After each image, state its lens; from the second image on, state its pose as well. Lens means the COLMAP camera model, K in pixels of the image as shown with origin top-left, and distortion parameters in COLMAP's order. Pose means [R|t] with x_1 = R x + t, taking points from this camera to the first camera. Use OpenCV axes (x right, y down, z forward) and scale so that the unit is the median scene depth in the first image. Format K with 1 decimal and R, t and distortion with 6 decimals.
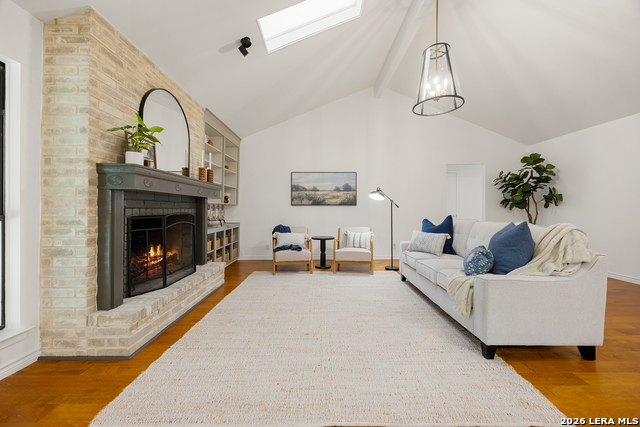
lens RADIAL K [[248.0, 0, 321.3], [0, 248.0, 207.7], [0, 0, 1]] dist [0.002195, -0.000032]
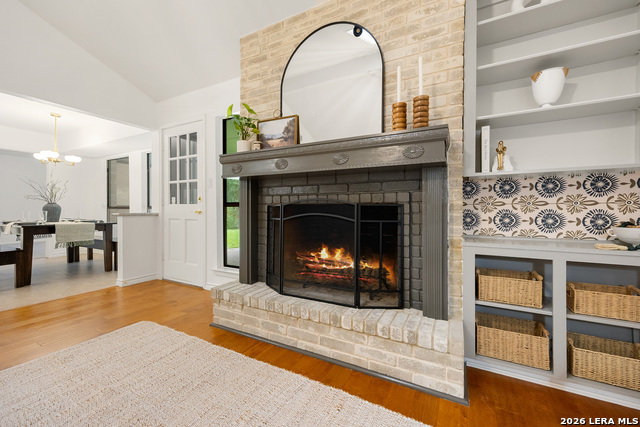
lens RADIAL K [[266.6, 0, 307.6], [0, 266.6, 211.7], [0, 0, 1]] dist [0.000441, 0.000121]
pose [[-0.499640, -0.000796, -0.866233, 0.029883], [0.000108, 1.000000, -0.000982, 0.029443], [0.866233, -0.000584, -0.499640, 0.740112]]
